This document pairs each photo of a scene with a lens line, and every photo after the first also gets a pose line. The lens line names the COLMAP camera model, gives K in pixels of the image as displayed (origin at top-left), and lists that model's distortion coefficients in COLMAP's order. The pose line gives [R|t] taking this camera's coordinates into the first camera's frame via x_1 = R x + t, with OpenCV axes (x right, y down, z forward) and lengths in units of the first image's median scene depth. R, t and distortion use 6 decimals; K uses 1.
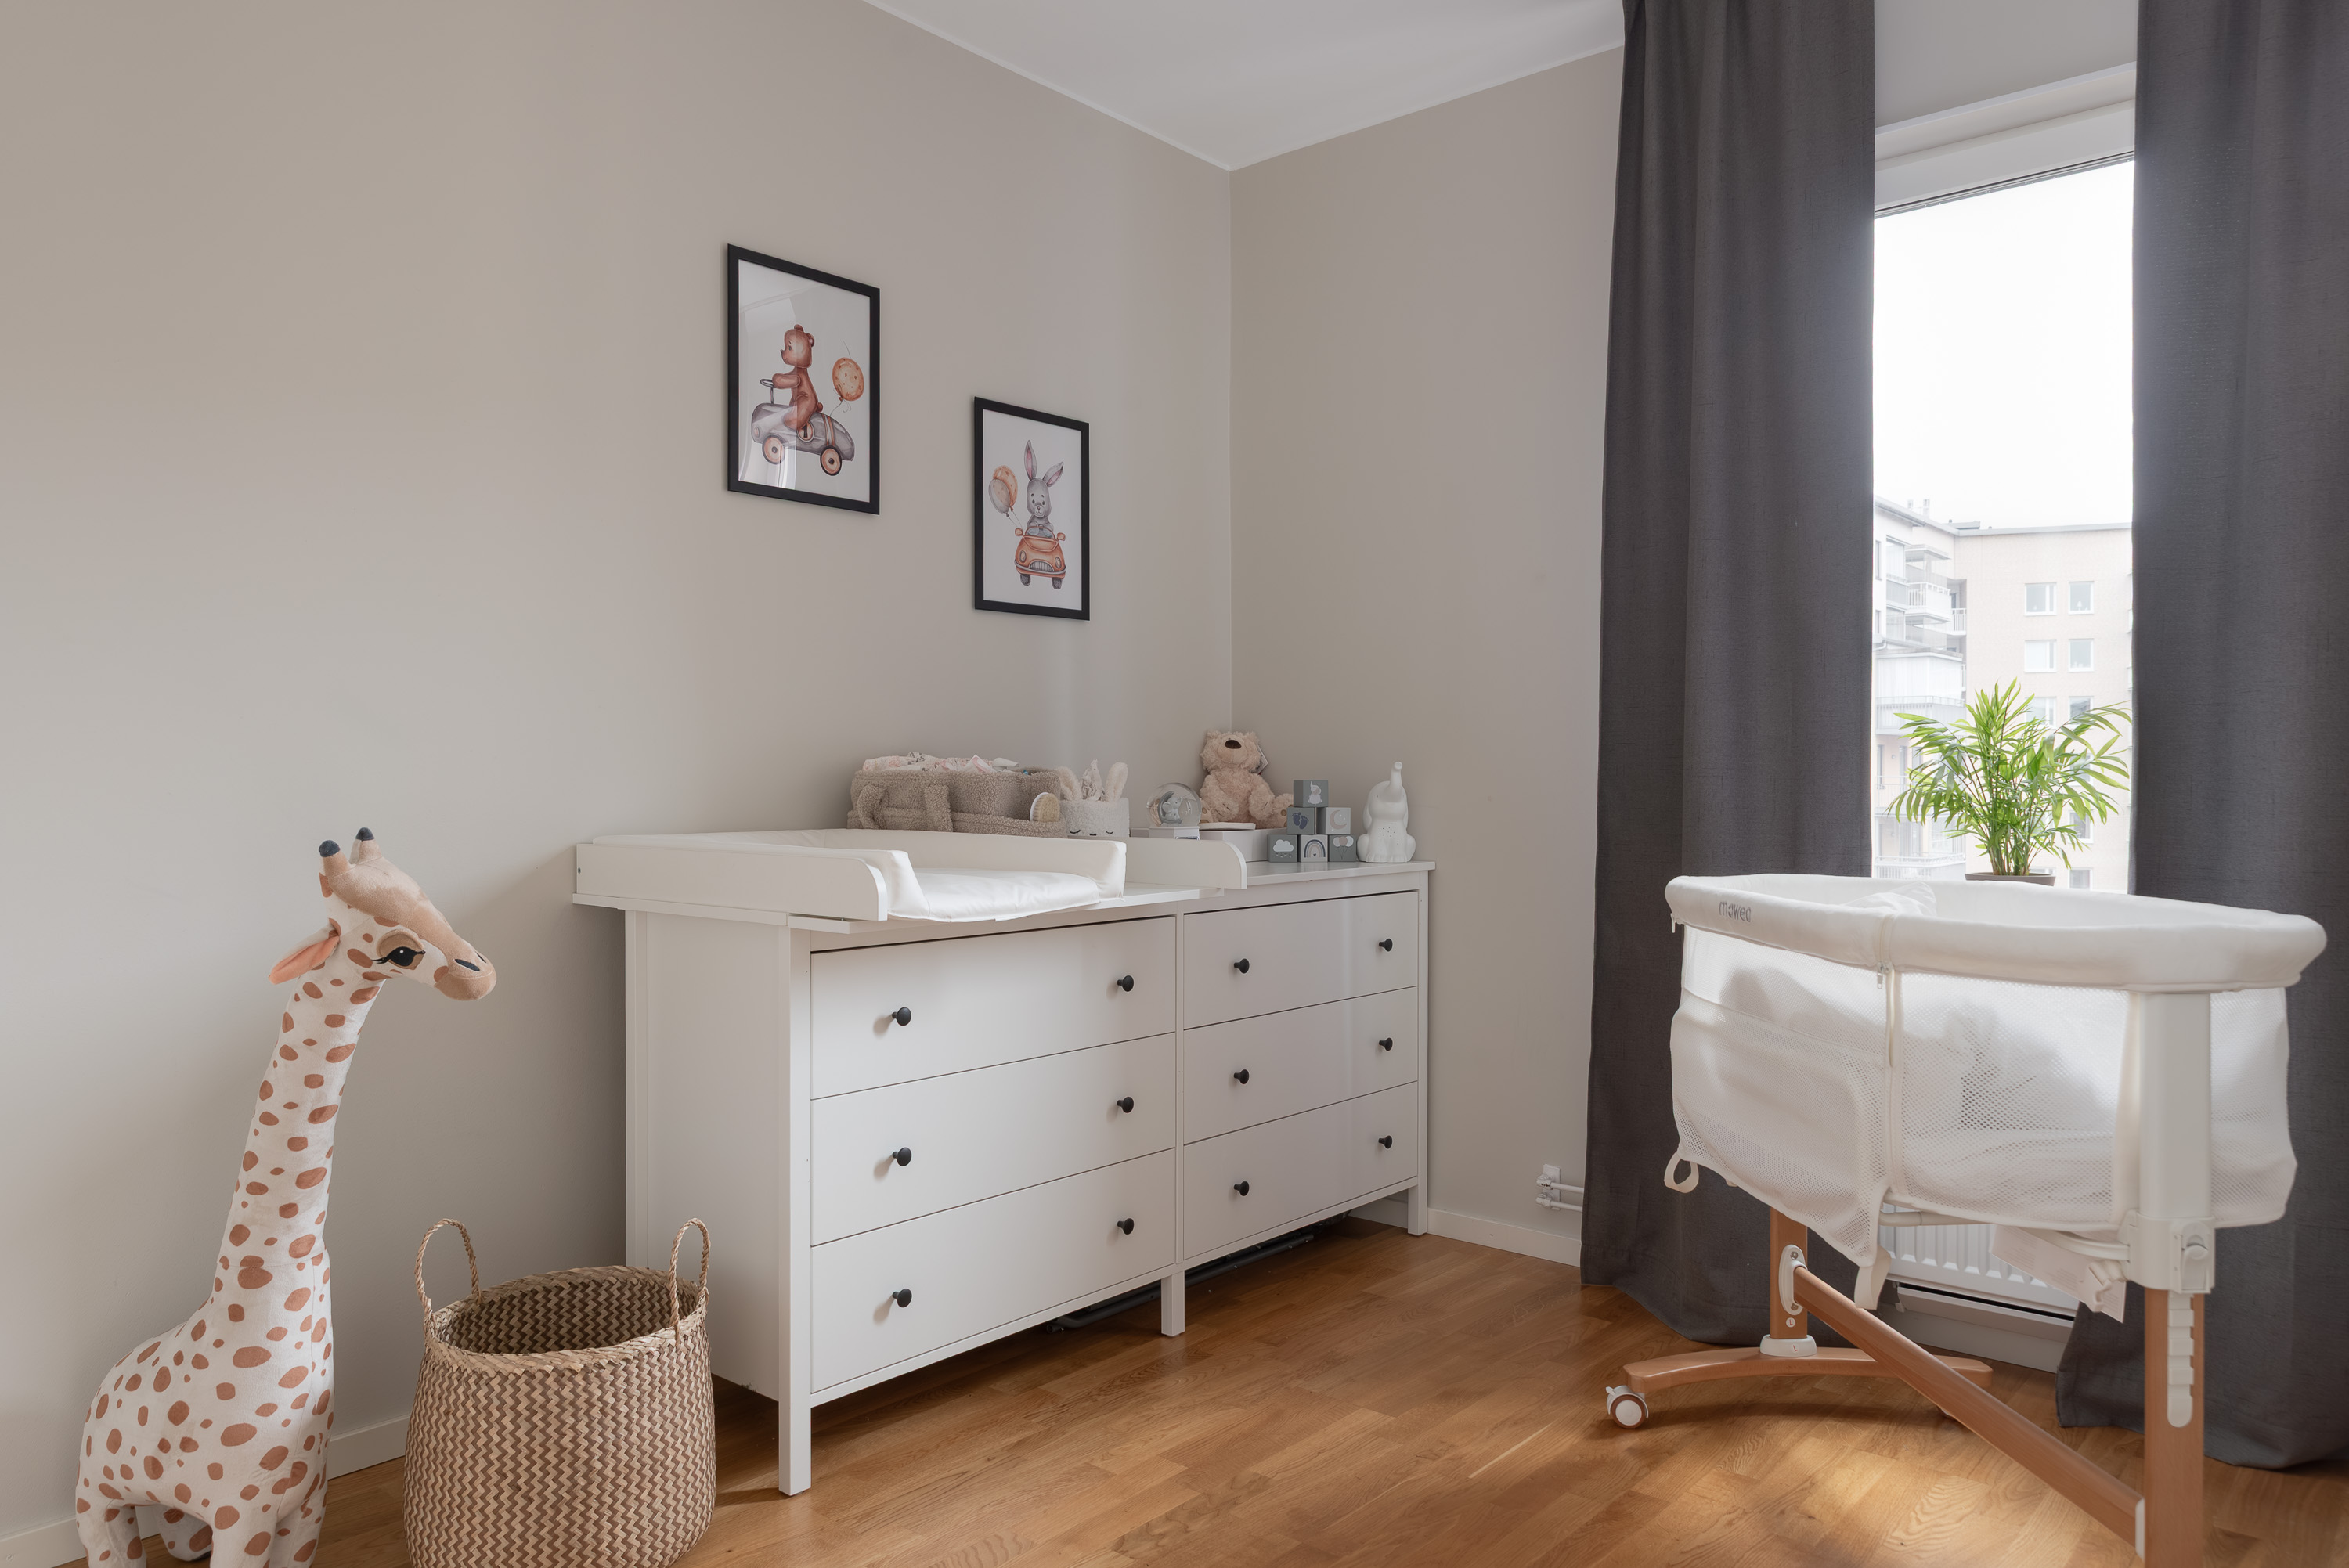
lens RADIAL K [[1580.8, 0, 1166.1], [0, 1580.8, 771.0], [0, 0, 1]] dist [-0.002342, -0.001993]
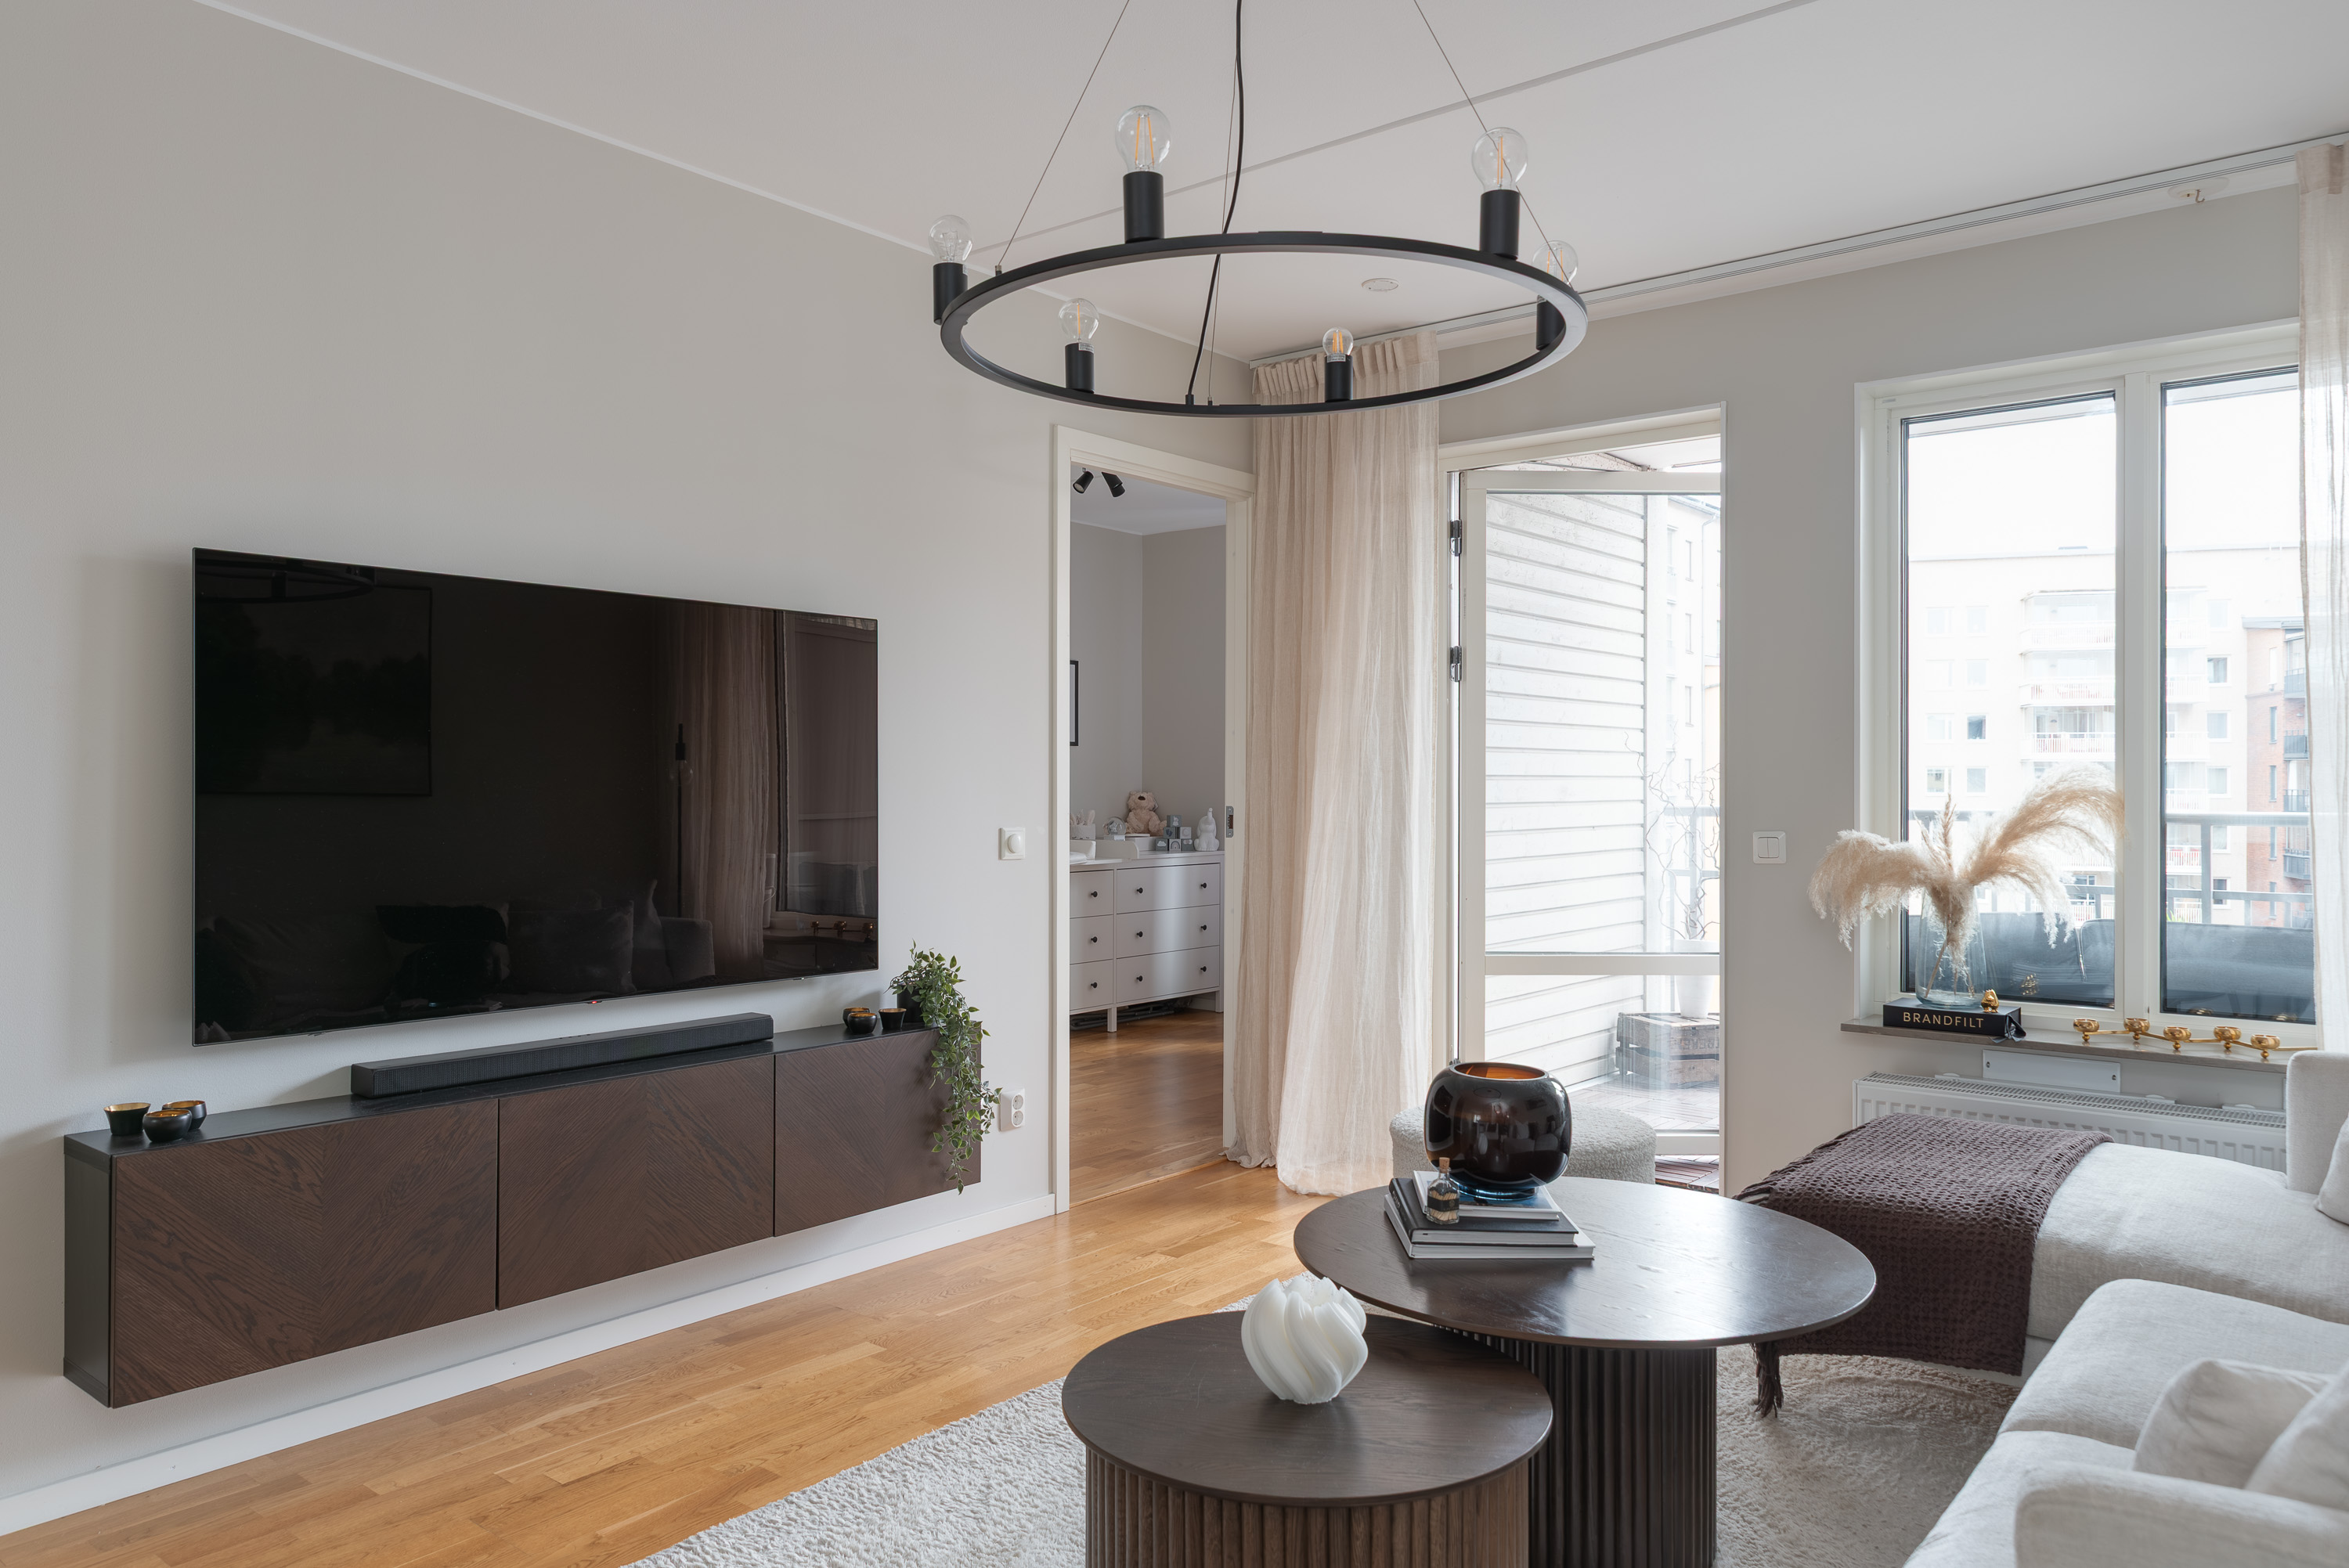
lens RADIAL K [[1579.8, 0, 1160.8], [0, 1579.8, 790.6], [0, 0, 1]] dist [0.000580, 0.001222]
pose [[0.999711, 0.003755, 0.023744, 0.017360], [-0.003975, 0.999950, 0.009203, -0.051573], [-0.023708, -0.009295, 0.999676, -1.308727]]
